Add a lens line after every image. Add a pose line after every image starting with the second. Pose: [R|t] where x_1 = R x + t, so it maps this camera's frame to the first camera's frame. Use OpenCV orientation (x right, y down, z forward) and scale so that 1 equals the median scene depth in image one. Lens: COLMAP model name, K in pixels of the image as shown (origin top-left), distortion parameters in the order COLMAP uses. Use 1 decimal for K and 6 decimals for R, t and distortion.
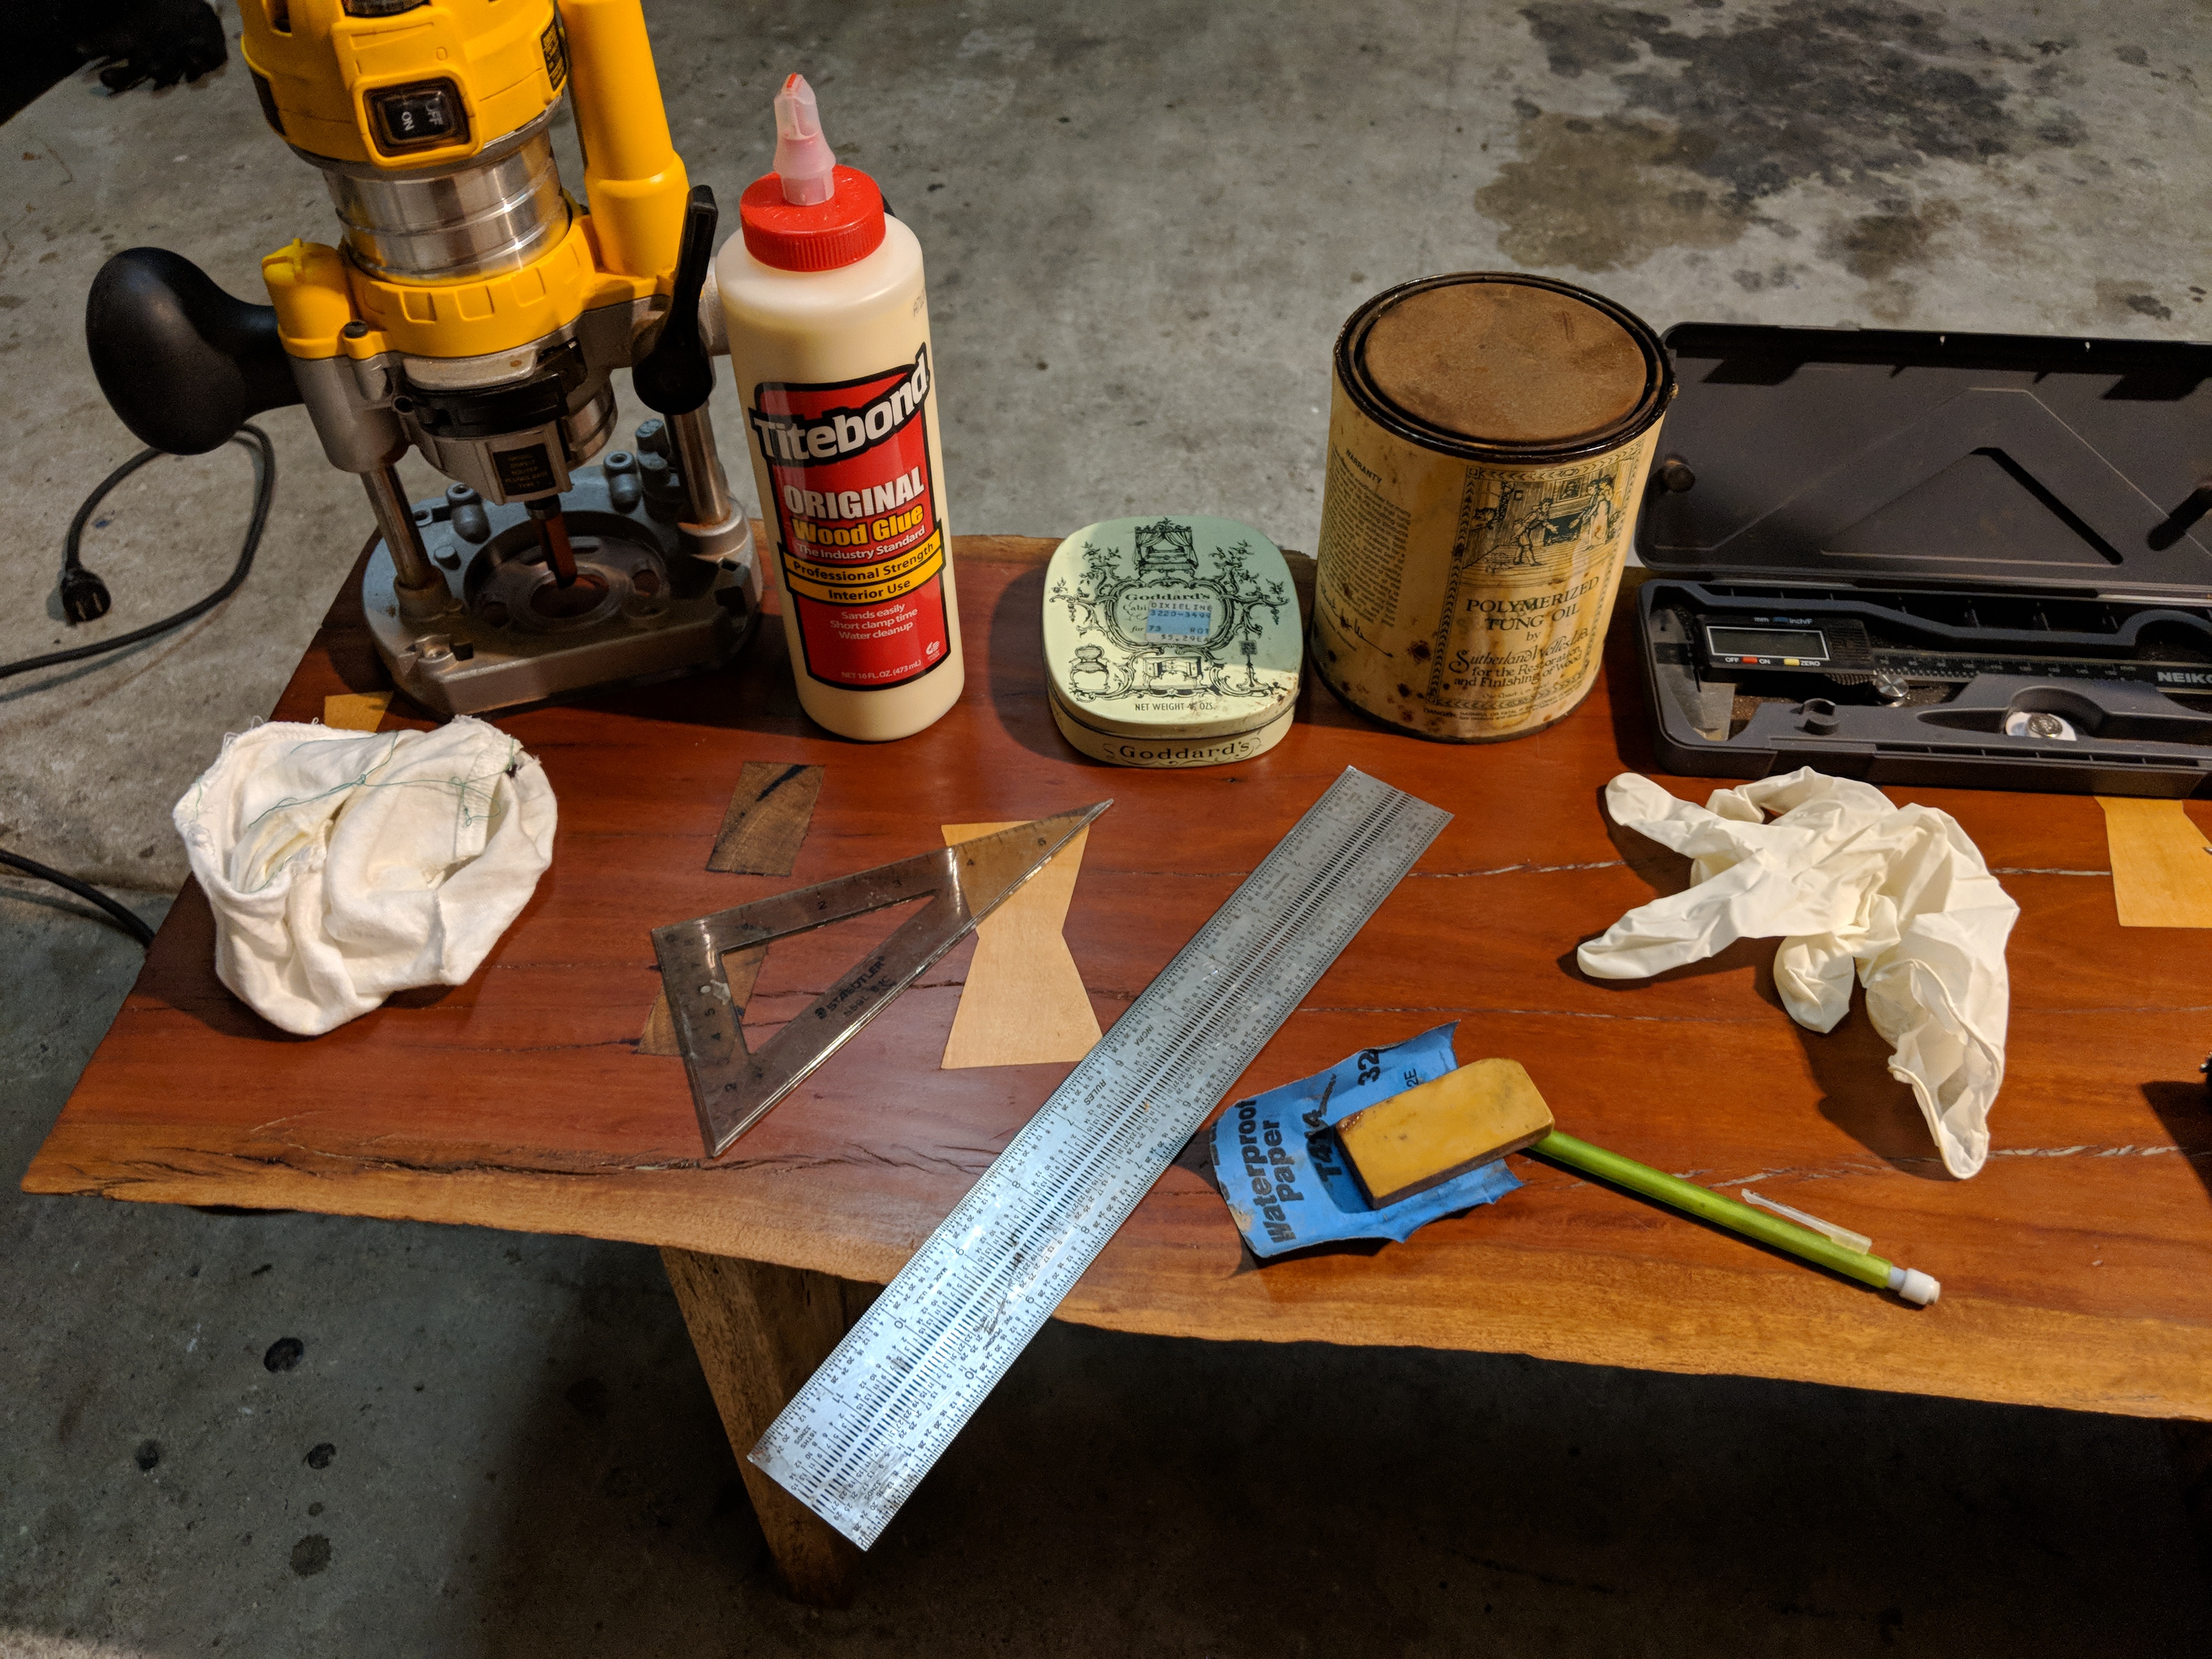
lens RADIAL K [[1798.4, 0, 1089.4], [0, 1798.4, 850.5], [0, 0, 1]] dist [0.017466, -0.060194]
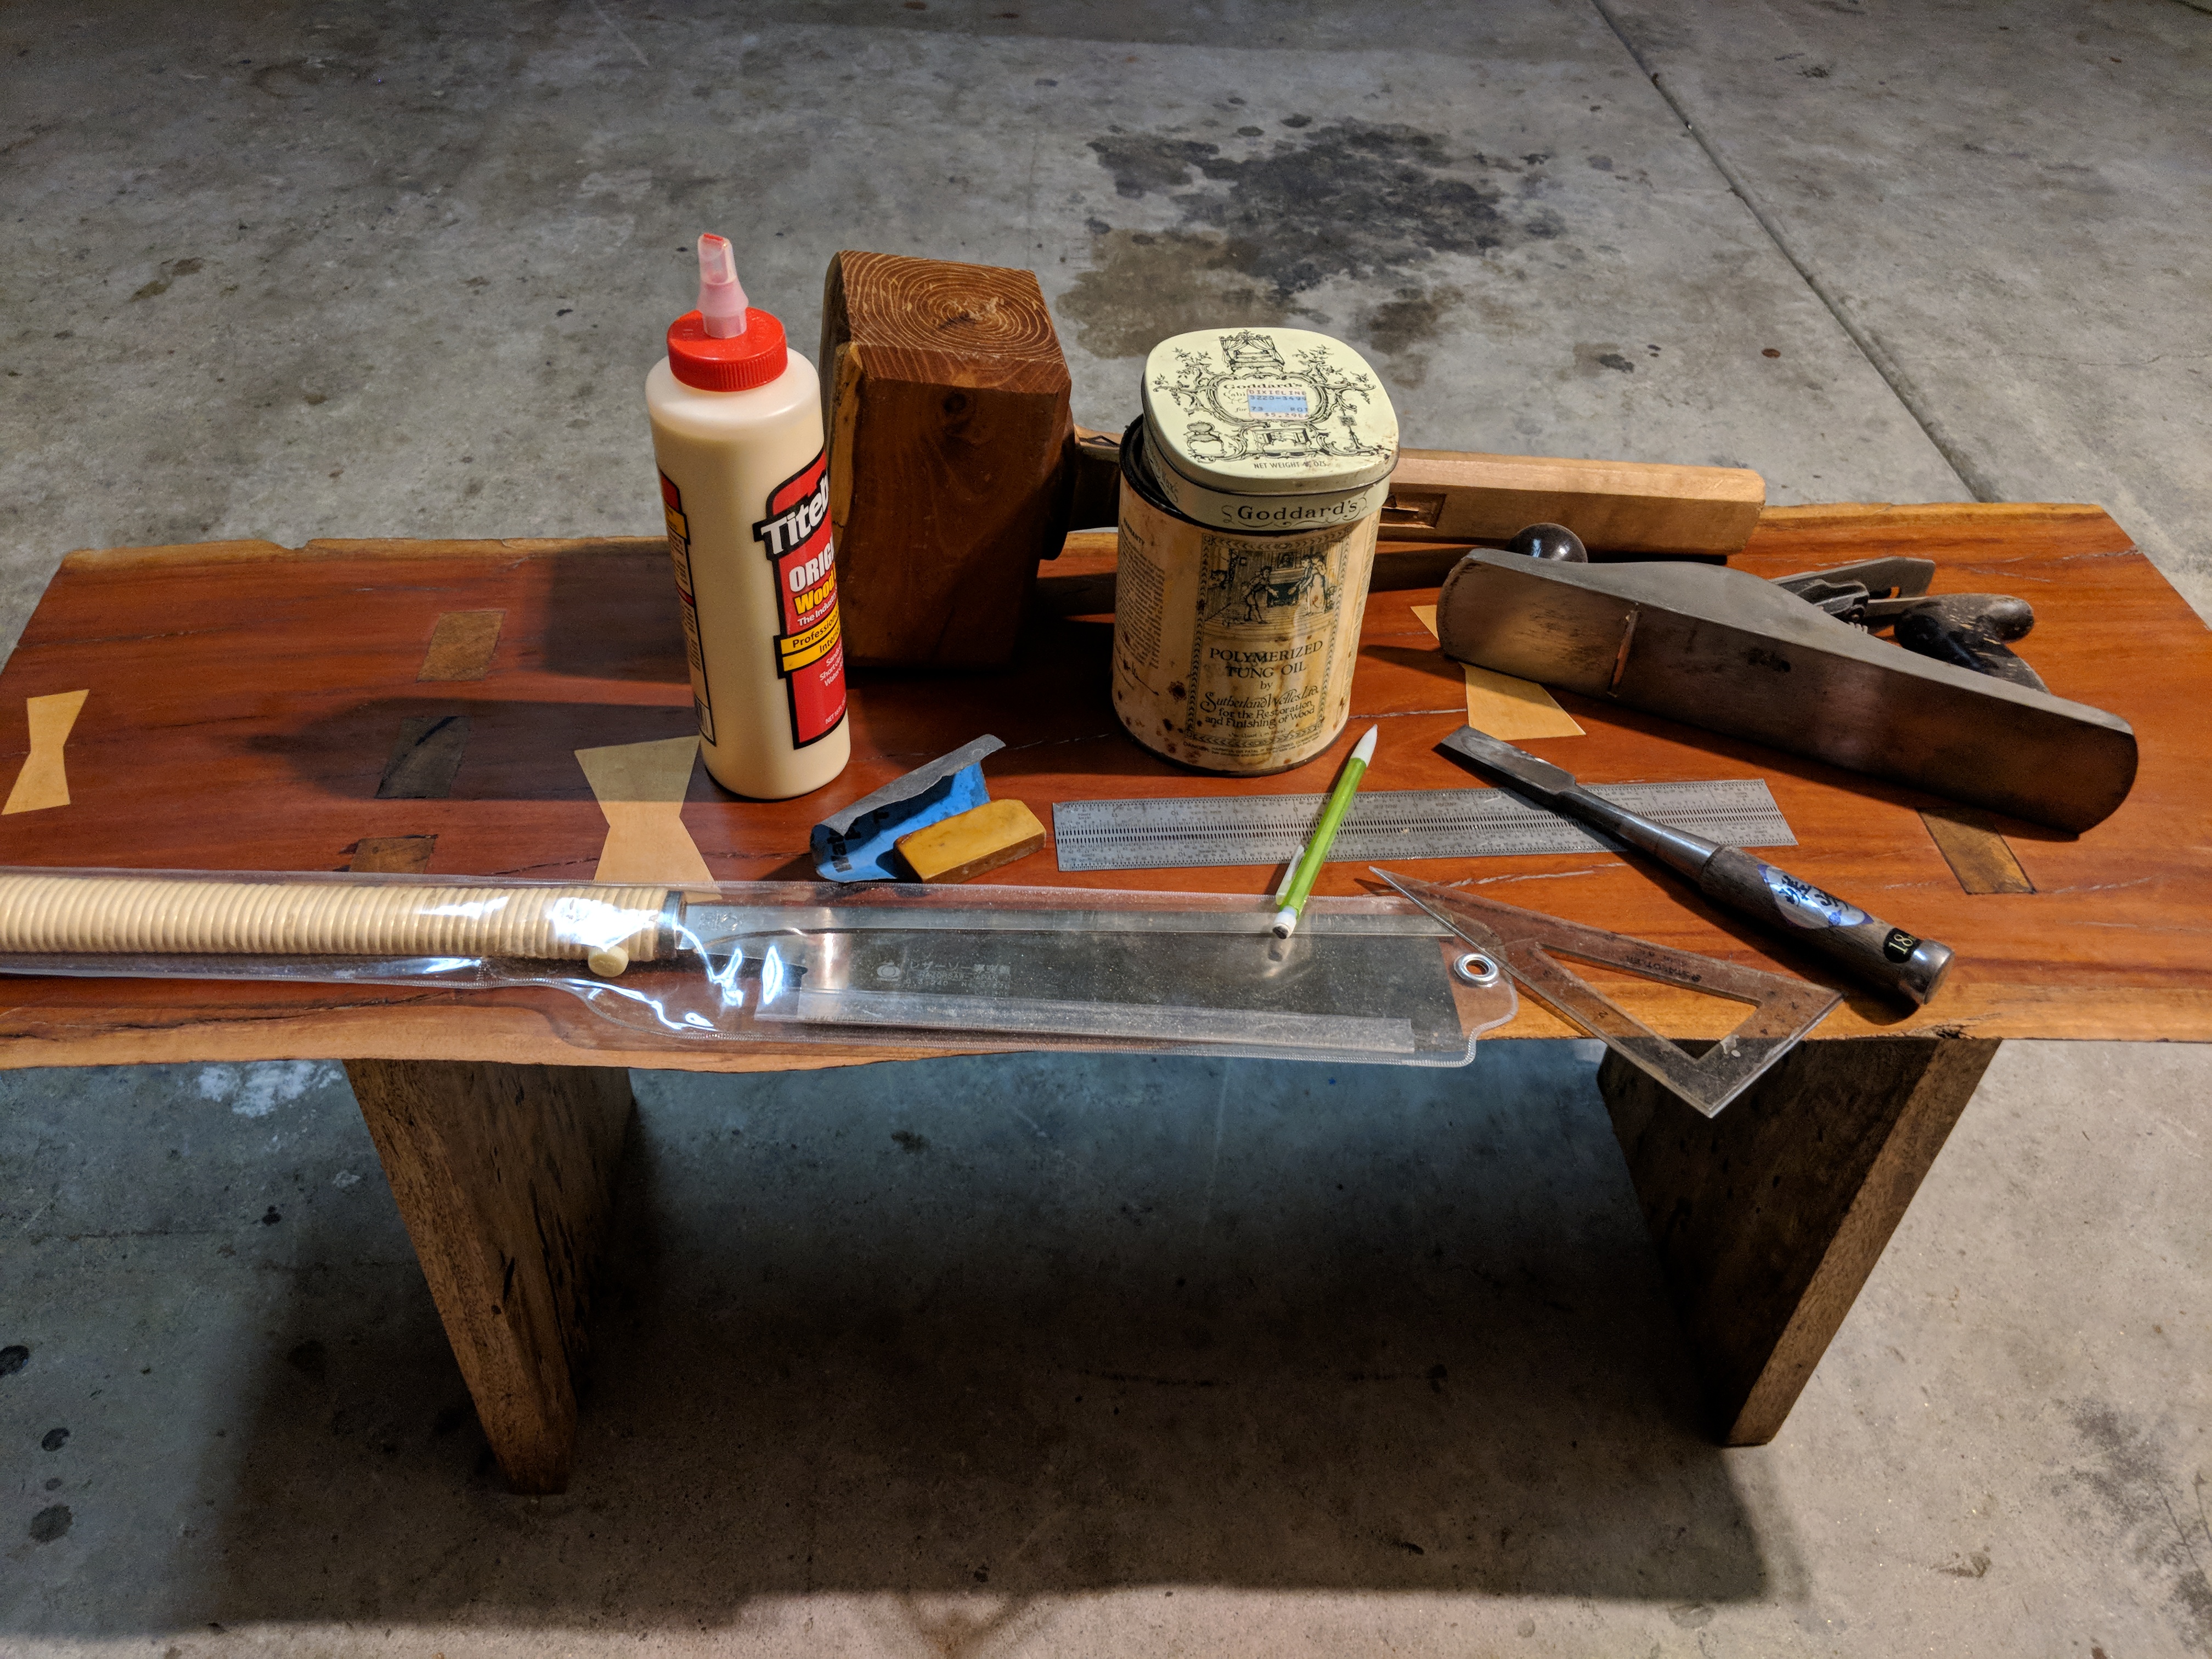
lens RADIAL K [[1798.4, 0, 1102.0], [0, 1798.4, 864.1], [0, 0, 1]] dist [0.017466, -0.060194]
pose [[0.981559, -0.090354, 0.168457, 0.021423], [0.101765, 0.992975, -0.060363, 0.064558], [-0.161820, 0.076393, 0.983859, -0.098993]]
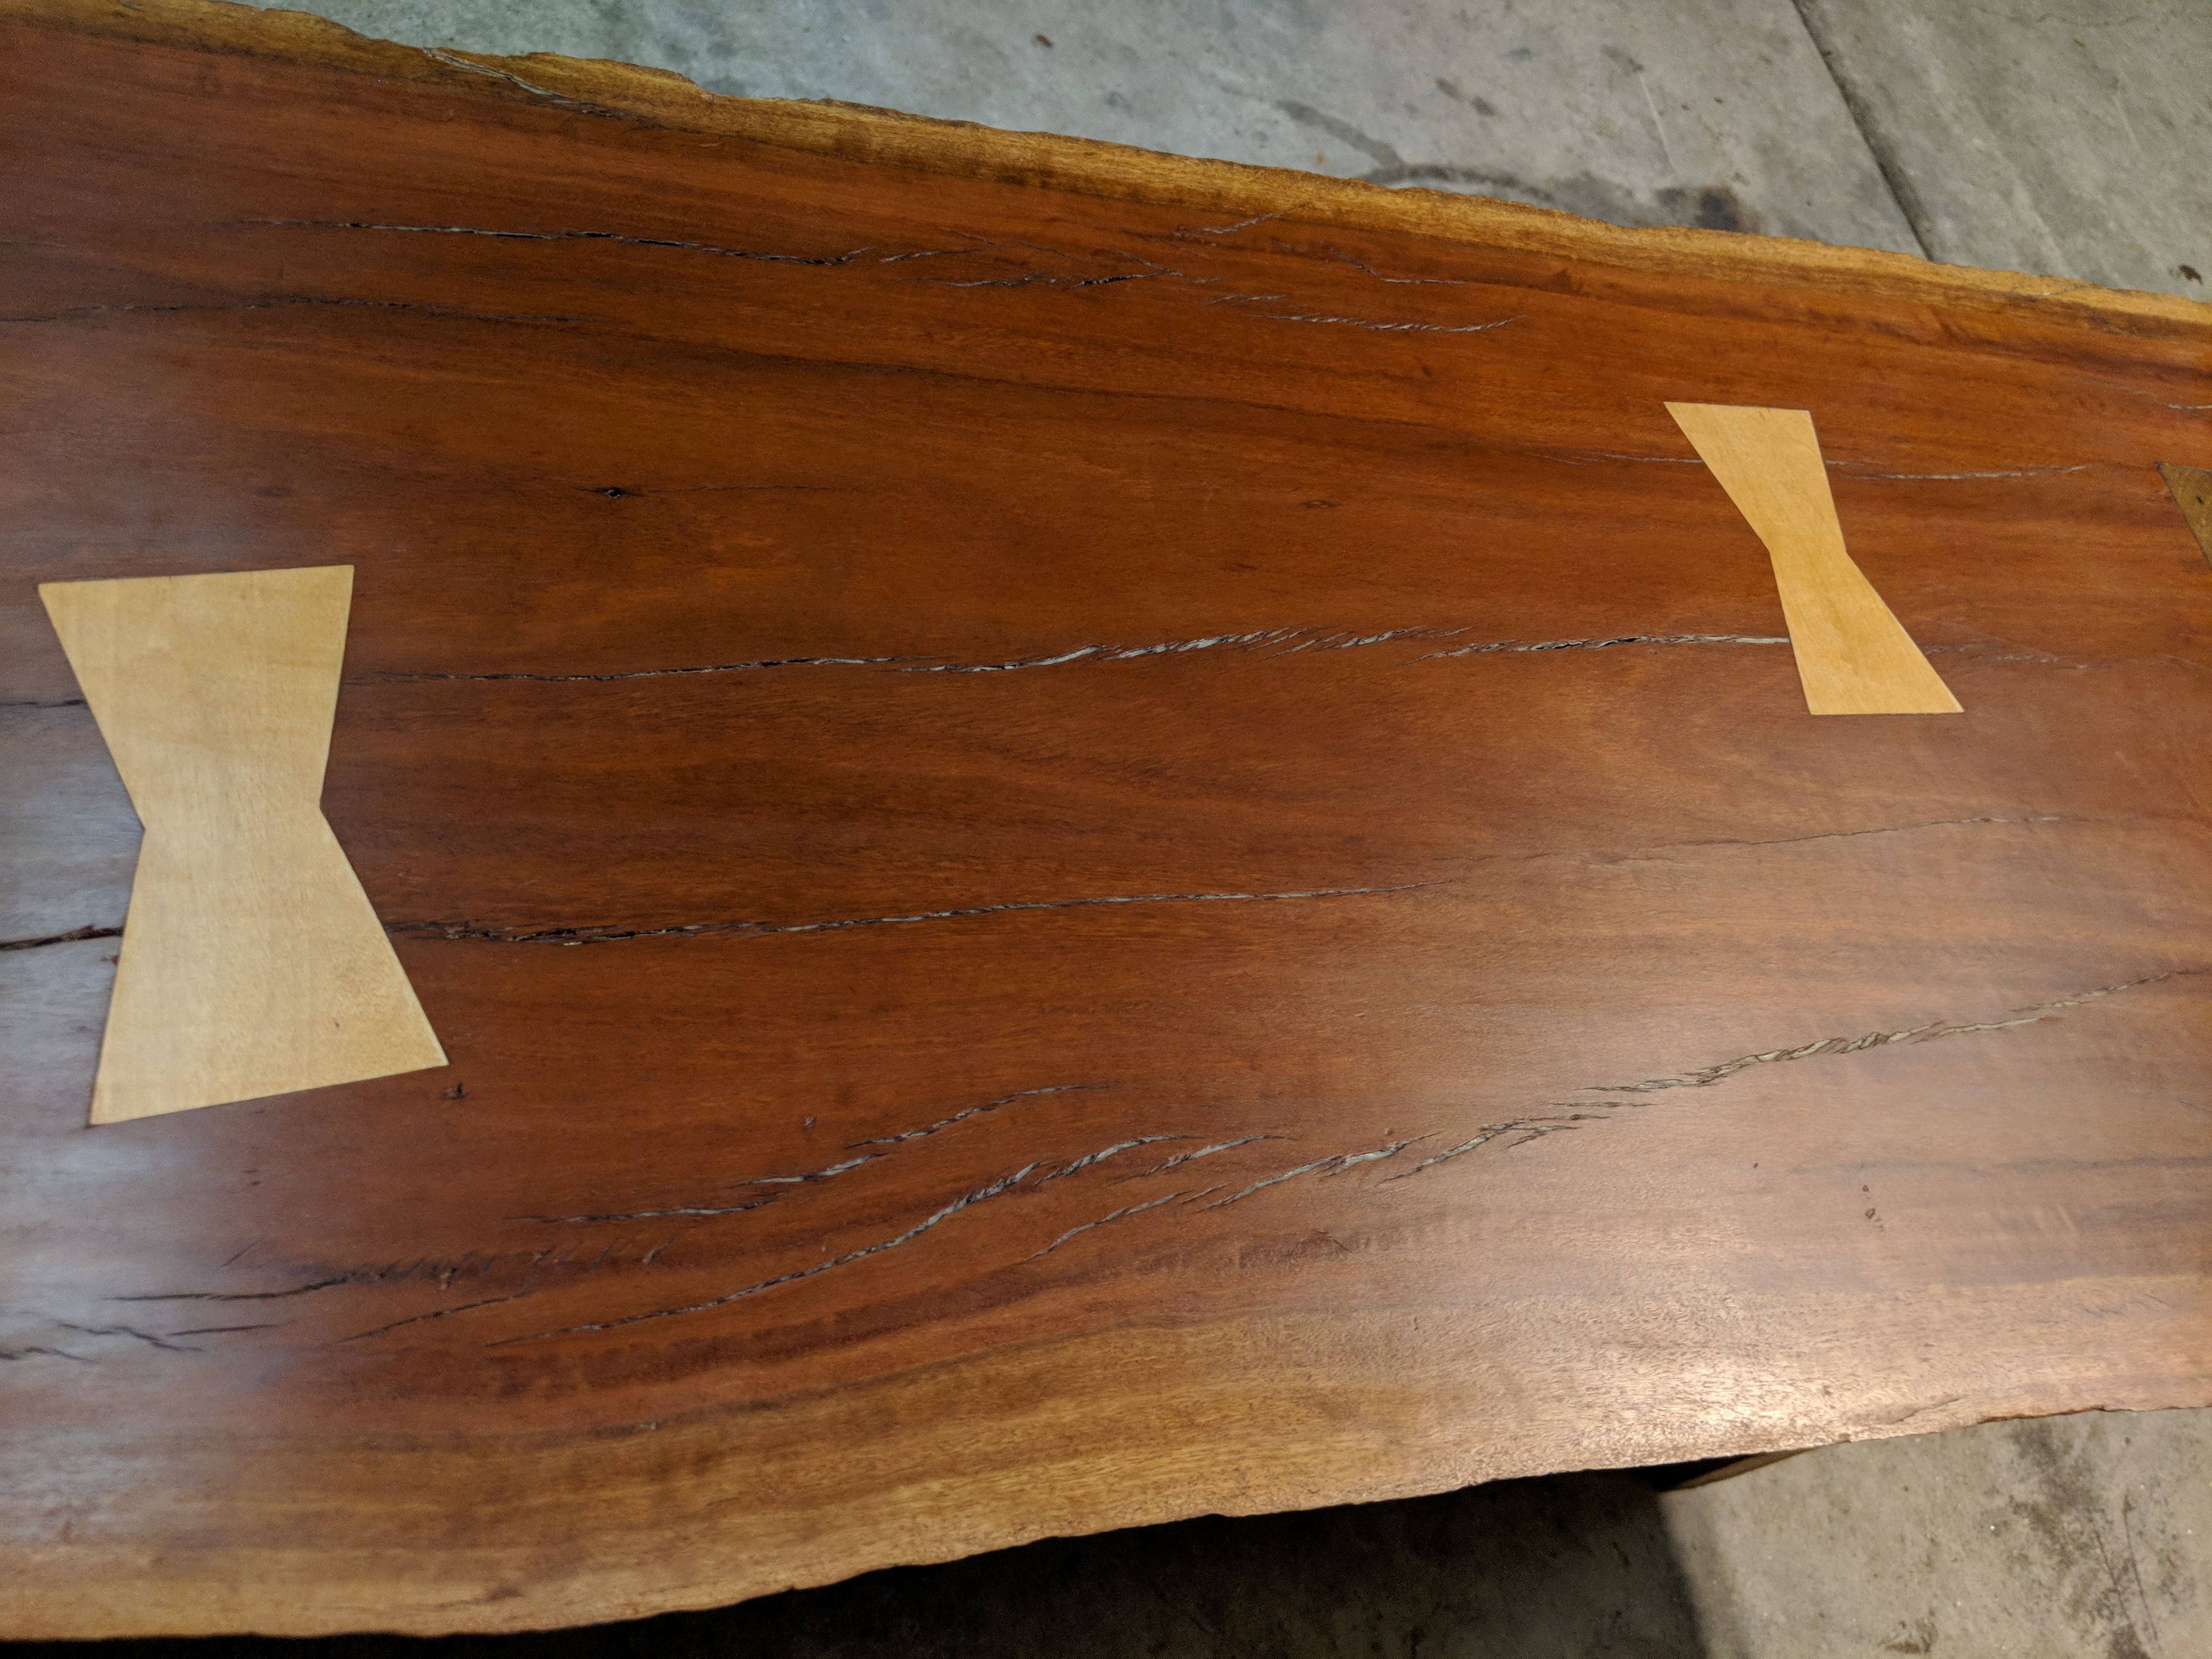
lens RADIAL K [[1798.4, 0, 1103.1], [0, 1798.4, 850.0], [0, 0, 1]] dist [0.017466, -0.060194]
pose [[0.903636, -0.072834, 0.422063, -0.010923], [-0.030244, 0.972124, 0.232508, -0.024890], [-0.427232, -0.222867, 0.876244, 0.151308]]
